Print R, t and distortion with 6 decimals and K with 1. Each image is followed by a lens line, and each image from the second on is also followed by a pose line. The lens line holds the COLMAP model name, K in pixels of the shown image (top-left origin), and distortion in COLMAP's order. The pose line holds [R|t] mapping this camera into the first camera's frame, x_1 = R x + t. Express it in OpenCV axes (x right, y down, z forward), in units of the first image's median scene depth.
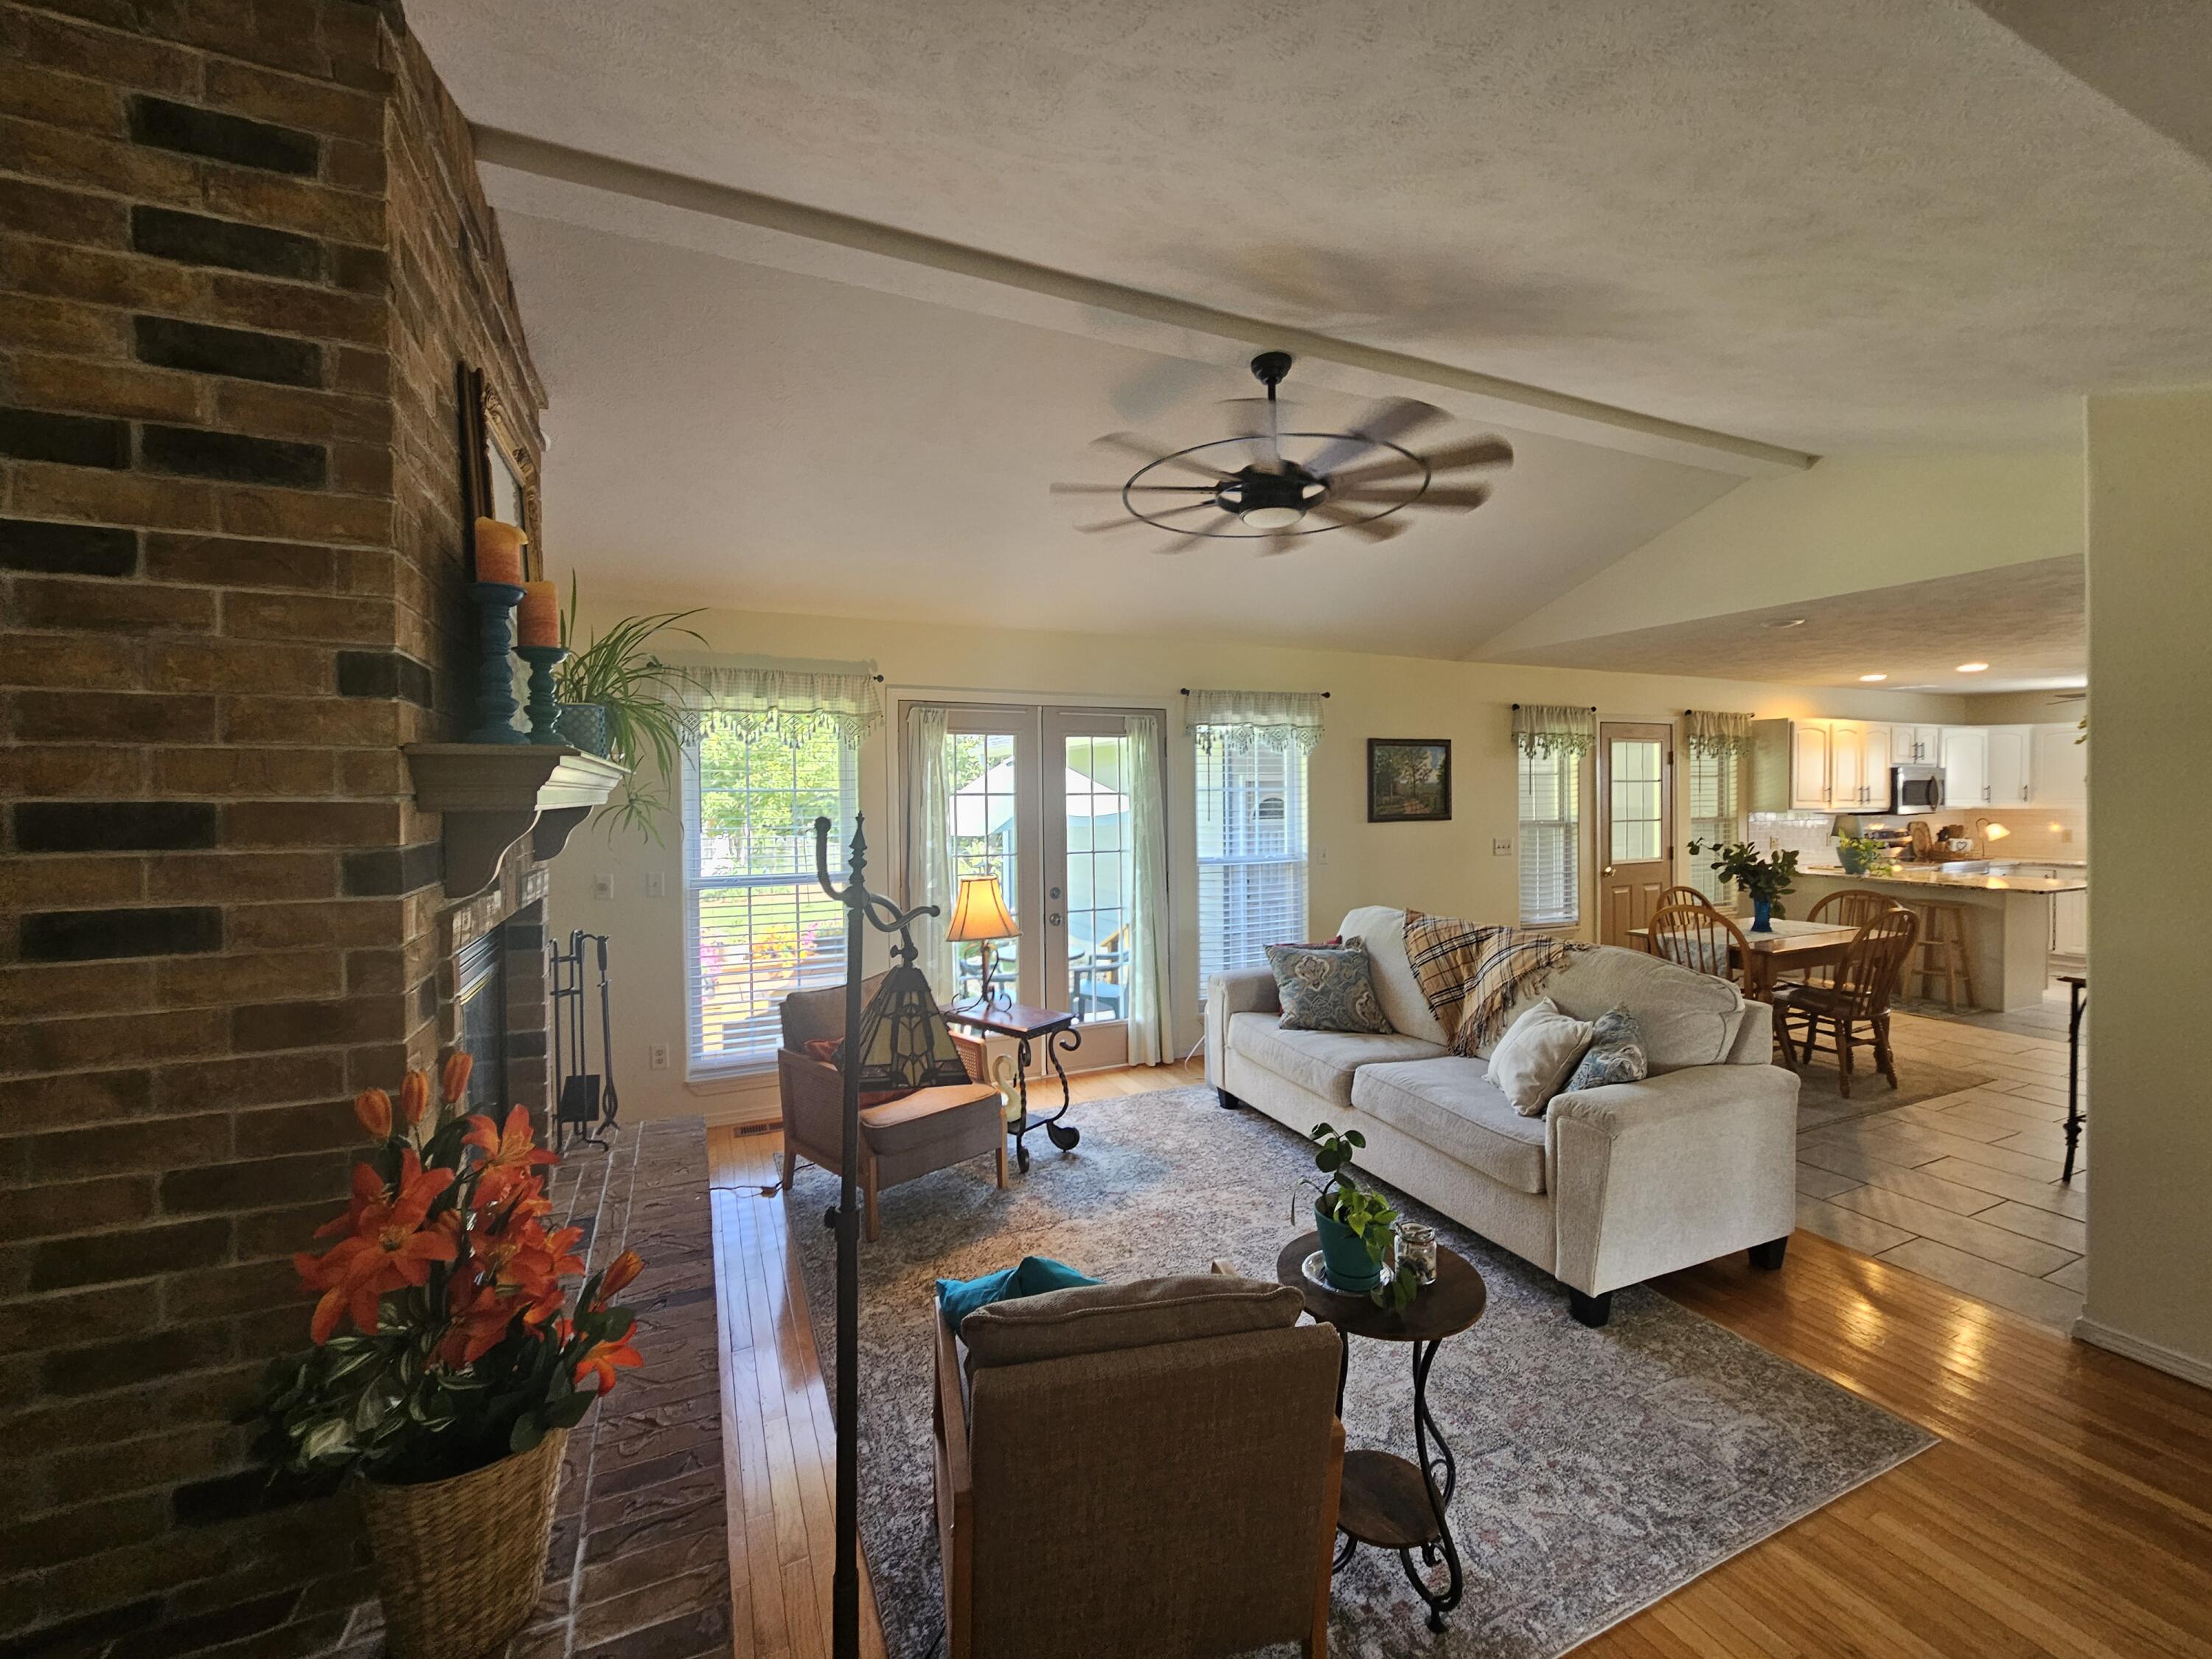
lens RADIAL K [[909.4, 0, 1104.6], [0, 909.4, 812.1], [0, 0, 1]] dist [-0.000199, -0.000234]
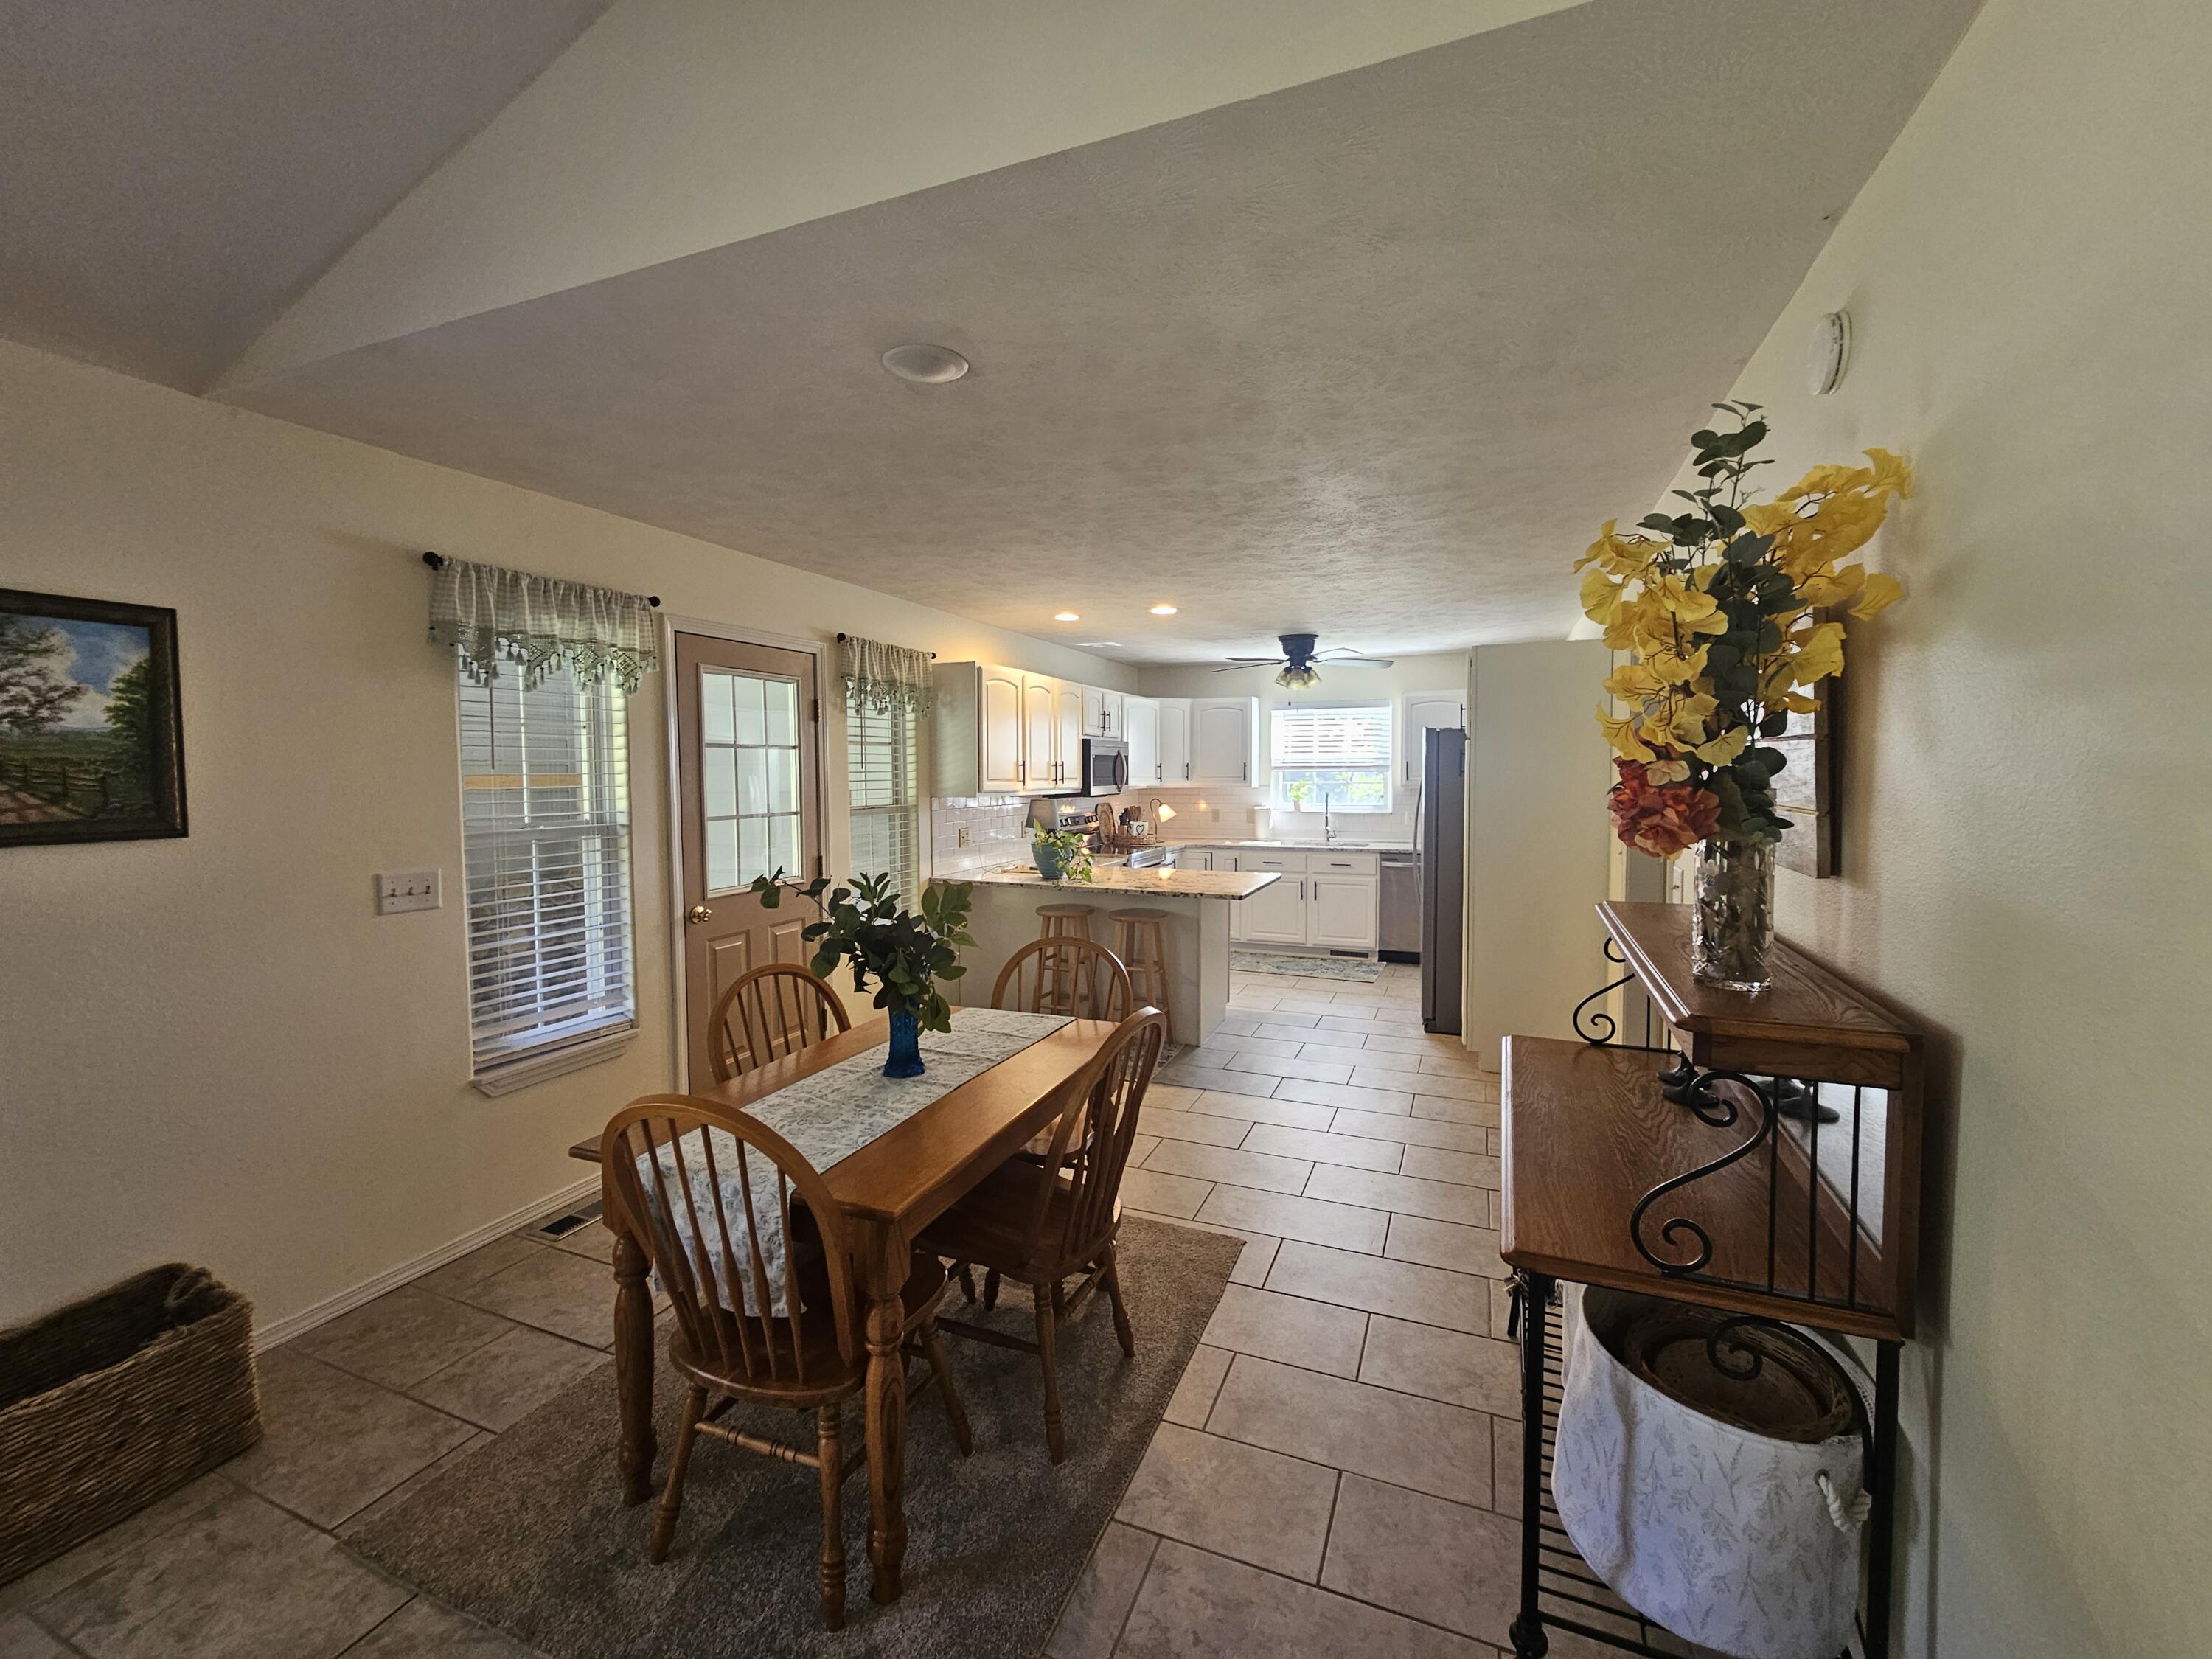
lens RADIAL K [[909.4, 0, 1104.6], [0, 909.4, 812.1], [0, 0, 1]] dist [-0.000199, -0.000234]
pose [[0.726100, -0.027894, 0.687023, 0.344286], [0.013938, 0.999569, 0.025853, -0.004597], [-0.687447, -0.009196, 0.726176, 0.426855]]
